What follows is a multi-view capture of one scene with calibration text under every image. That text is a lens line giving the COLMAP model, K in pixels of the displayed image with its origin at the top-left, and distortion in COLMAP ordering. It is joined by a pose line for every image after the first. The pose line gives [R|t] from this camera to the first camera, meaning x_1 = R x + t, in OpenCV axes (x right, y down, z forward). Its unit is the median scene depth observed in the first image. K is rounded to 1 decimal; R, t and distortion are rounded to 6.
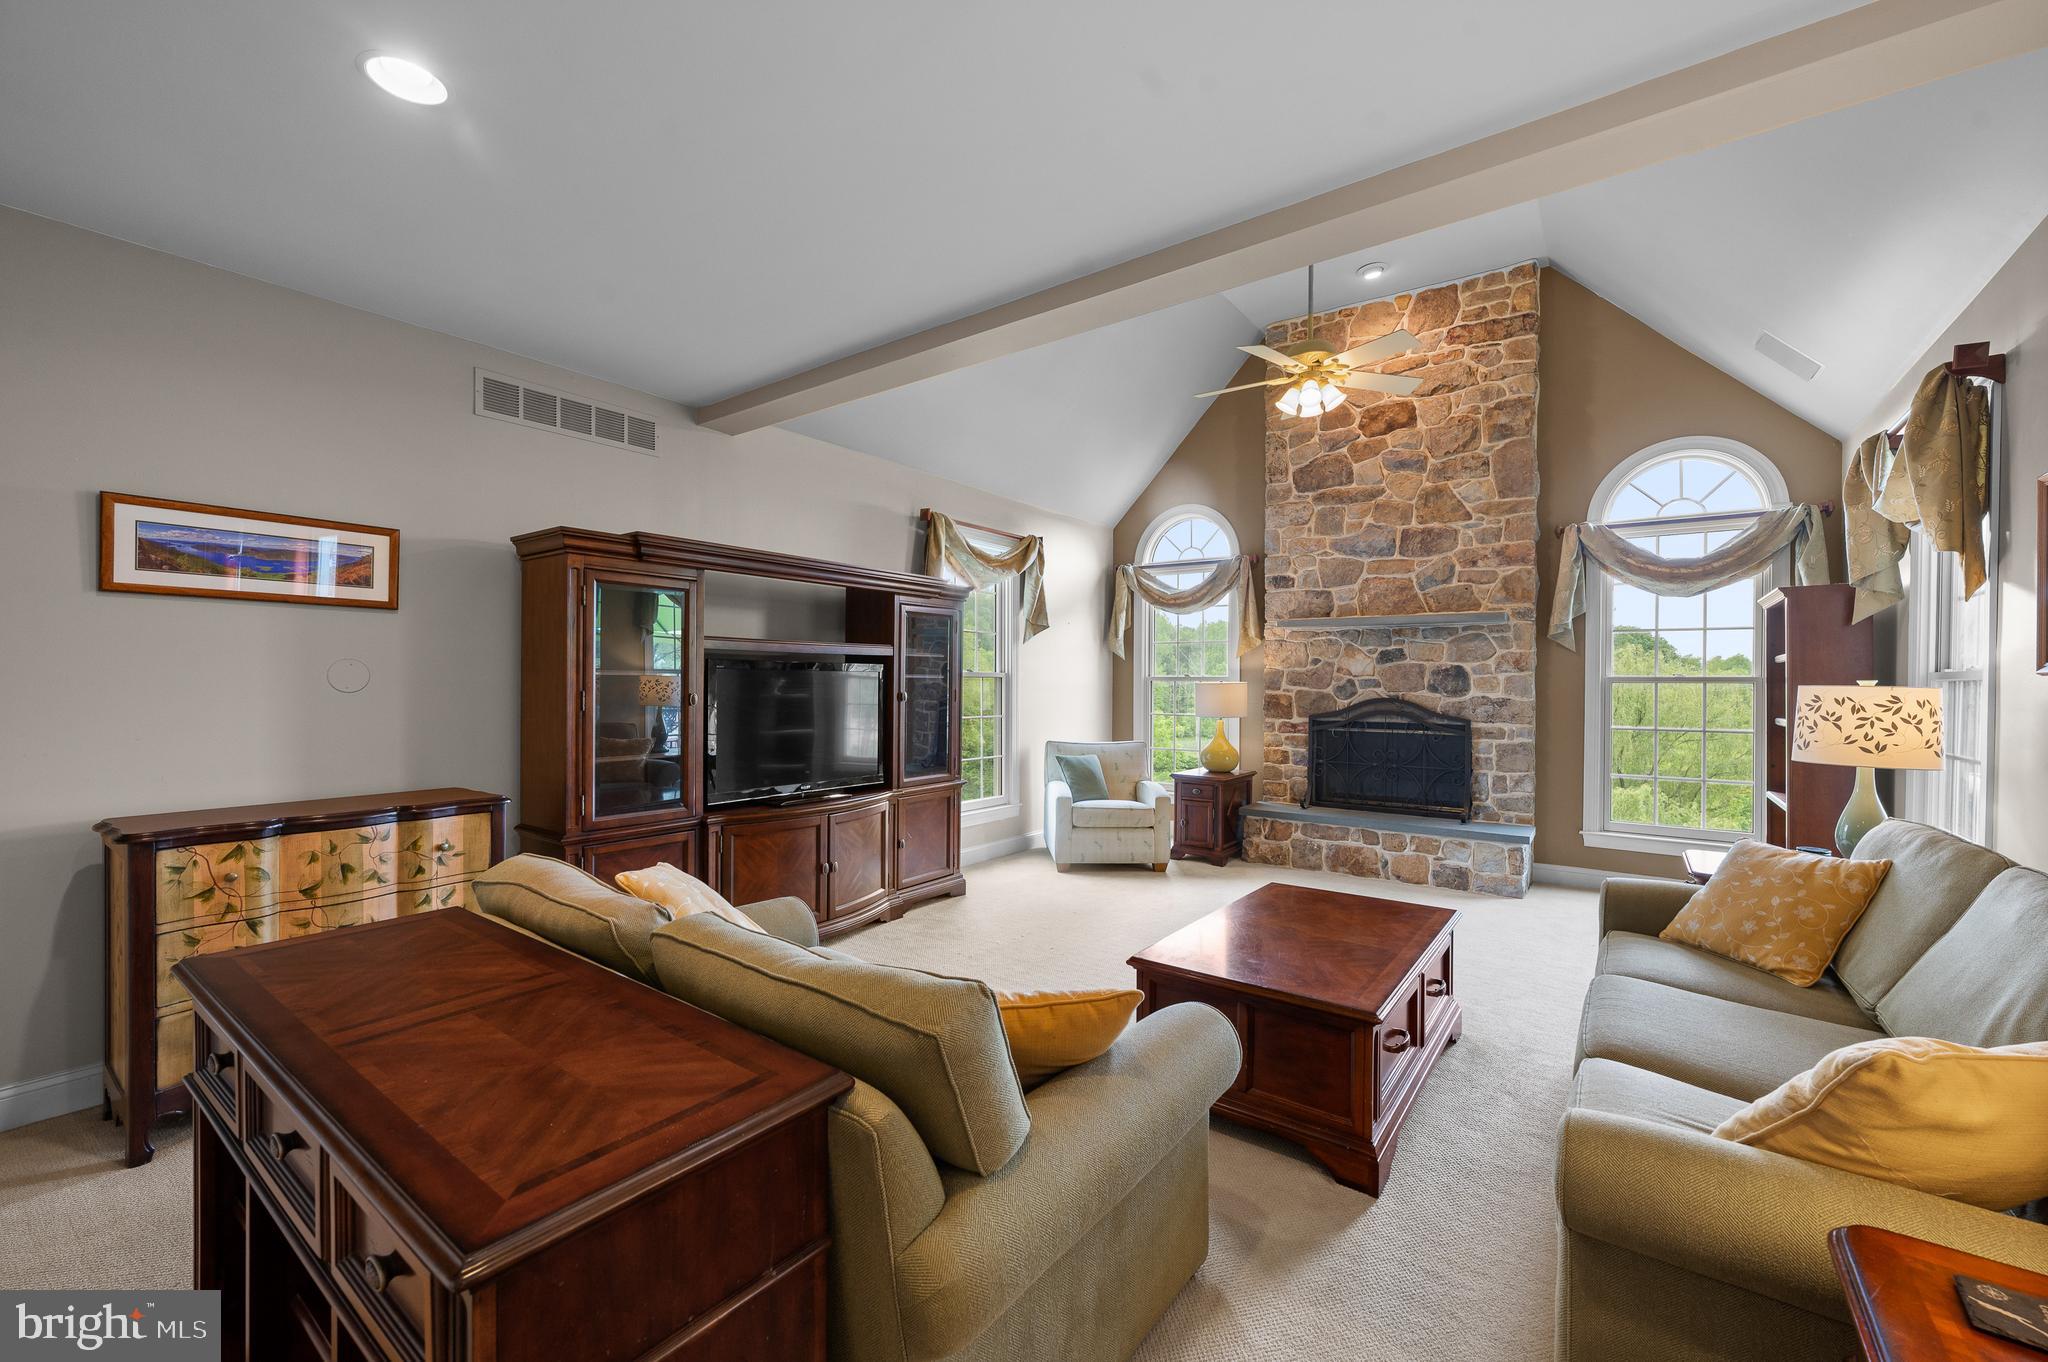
lens RADIAL K [[816.9, 0, 1029.5], [0, 816.9, 683.0], [0, 0, 1]] dist [-0.000367, 0.000131]
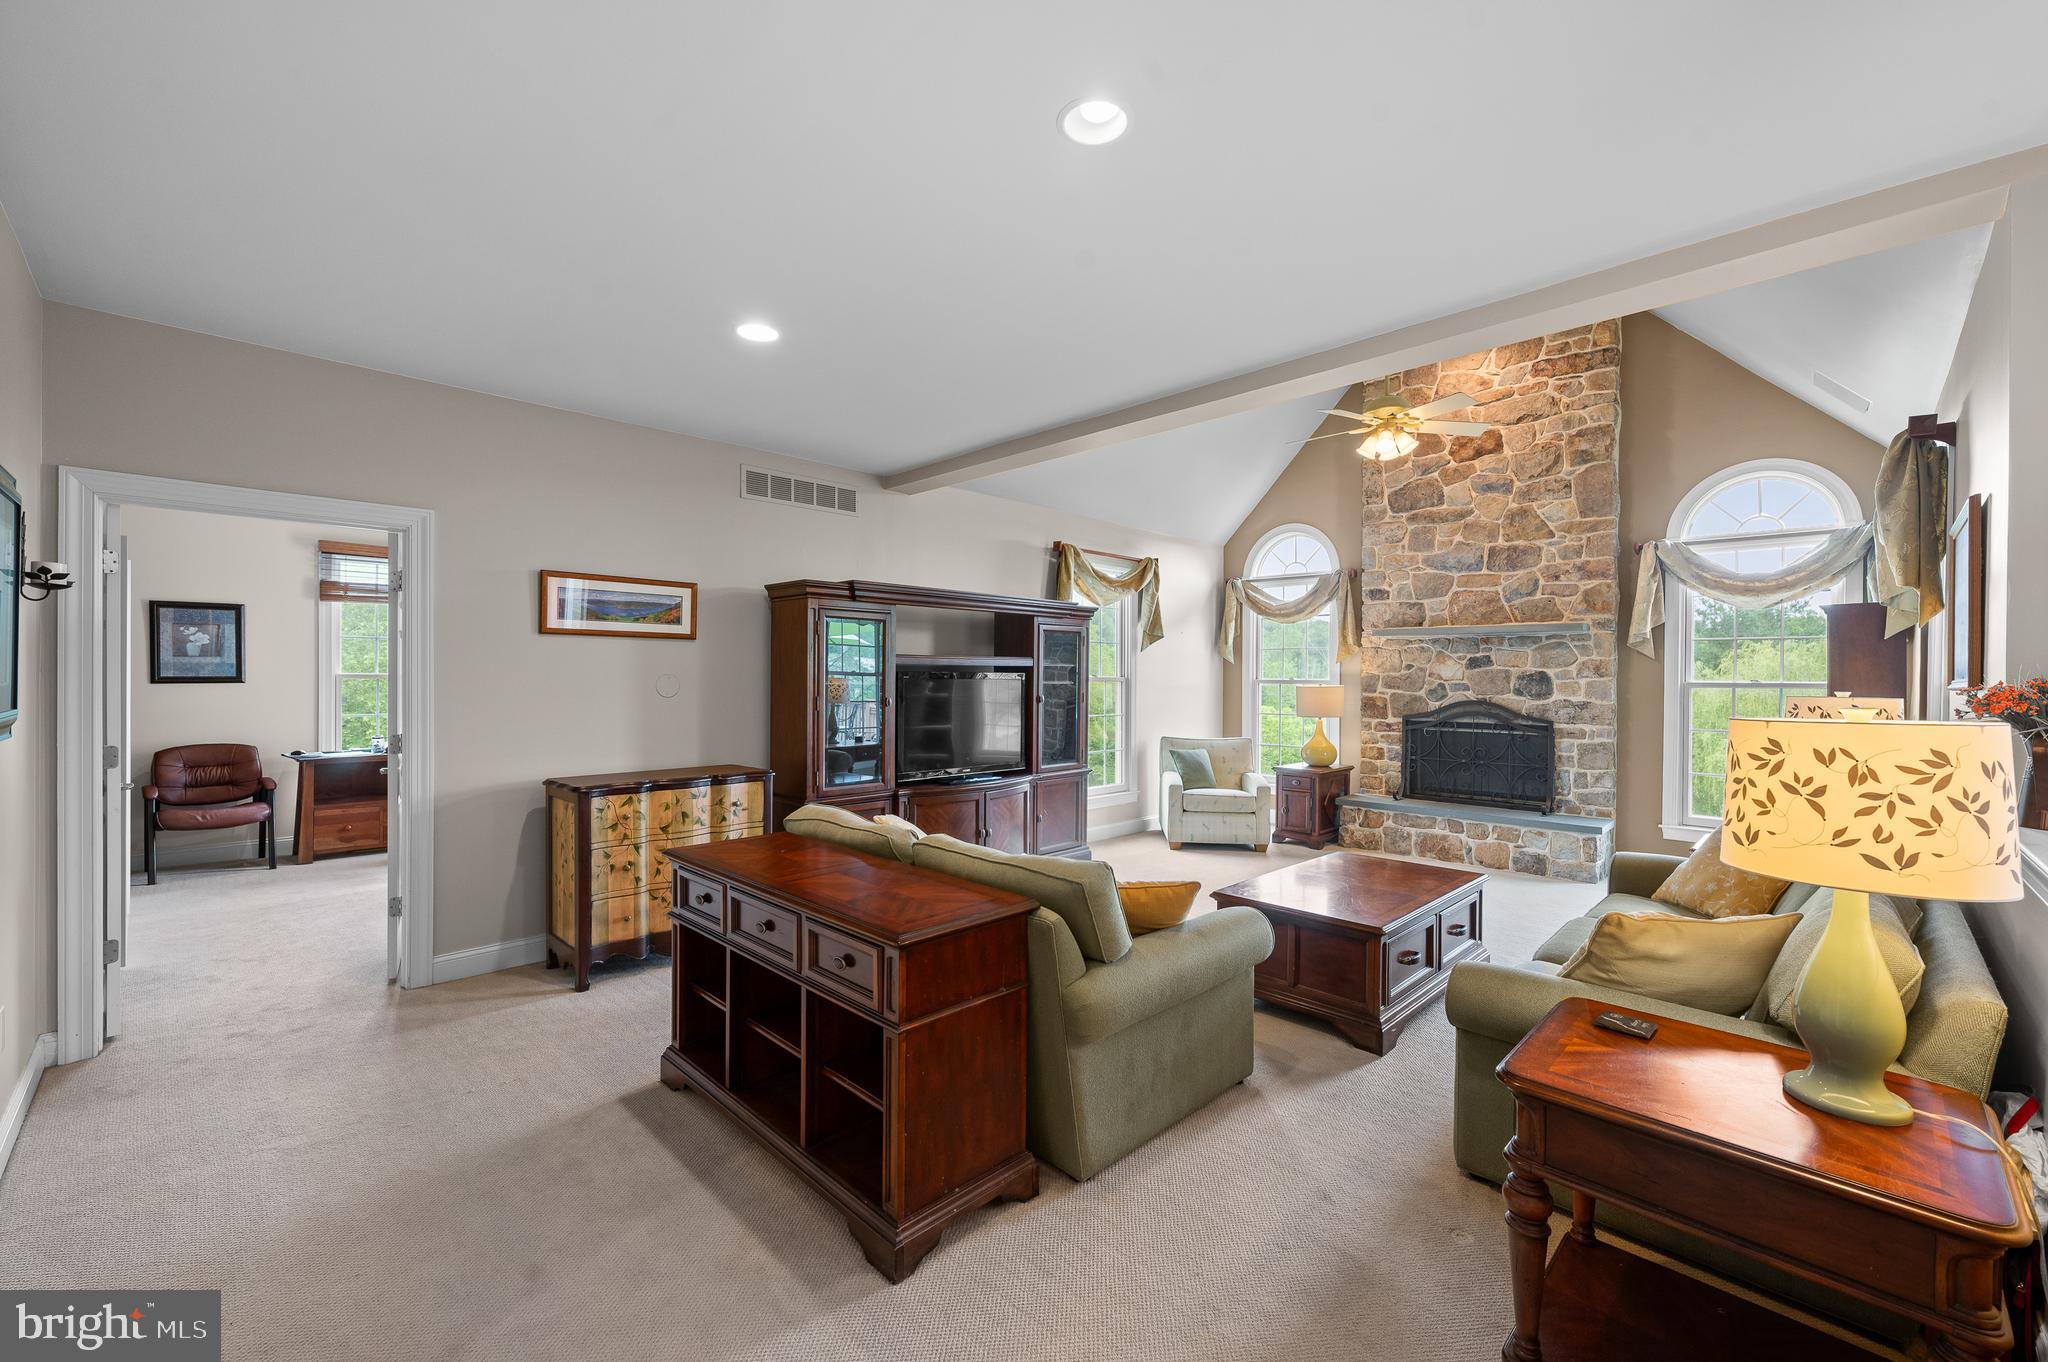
lens RADIAL K [[824.0, 0, 1032.9], [0, 824.0, 679.8], [0, 0, 1]] dist [-0.001631, -0.000030]
pose [[0.989488, 0.000123, -0.144612, 0.011039], [0.000026, 0.999999, 0.001029, -0.011549], [0.144612, -0.001022, 0.989488, -0.192959]]
